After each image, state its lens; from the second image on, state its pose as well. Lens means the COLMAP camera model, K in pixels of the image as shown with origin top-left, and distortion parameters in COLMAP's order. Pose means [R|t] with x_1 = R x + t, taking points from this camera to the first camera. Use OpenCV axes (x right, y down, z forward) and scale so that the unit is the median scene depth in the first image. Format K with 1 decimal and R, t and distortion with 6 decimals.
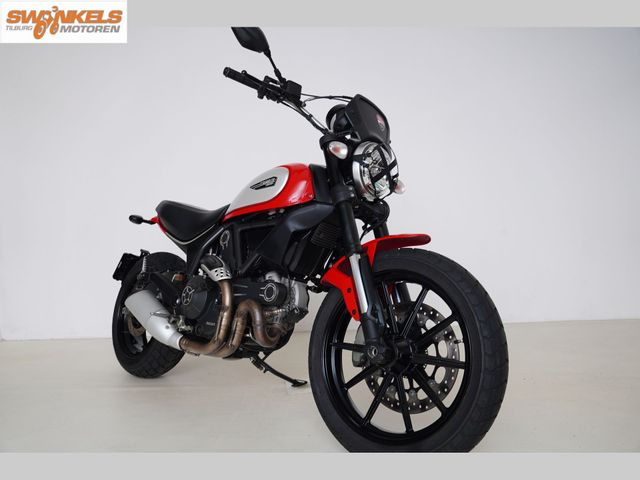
lens RADIAL K [[503.4, 0, 320.0], [0, 503.4, 240.0], [0, 0, 1]] dist [-0.017108, -0.002209]
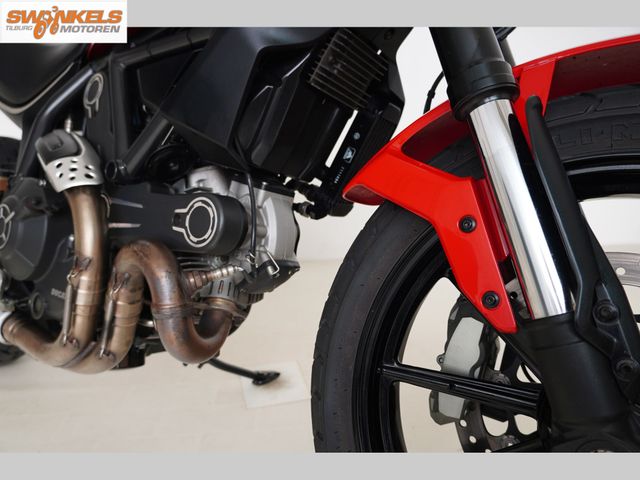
lens RADIAL K [[503.4, 0, 320.0], [0, 503.4, 240.0], [0, 0, 1]] dist [-0.017108, -0.002209]
pose [[0.994129, -0.010497, 0.107690, -0.049966], [-0.009149, 0.983564, 0.180330, 0.047946], [-0.107813, -0.180256, 0.977693, 0.605105]]
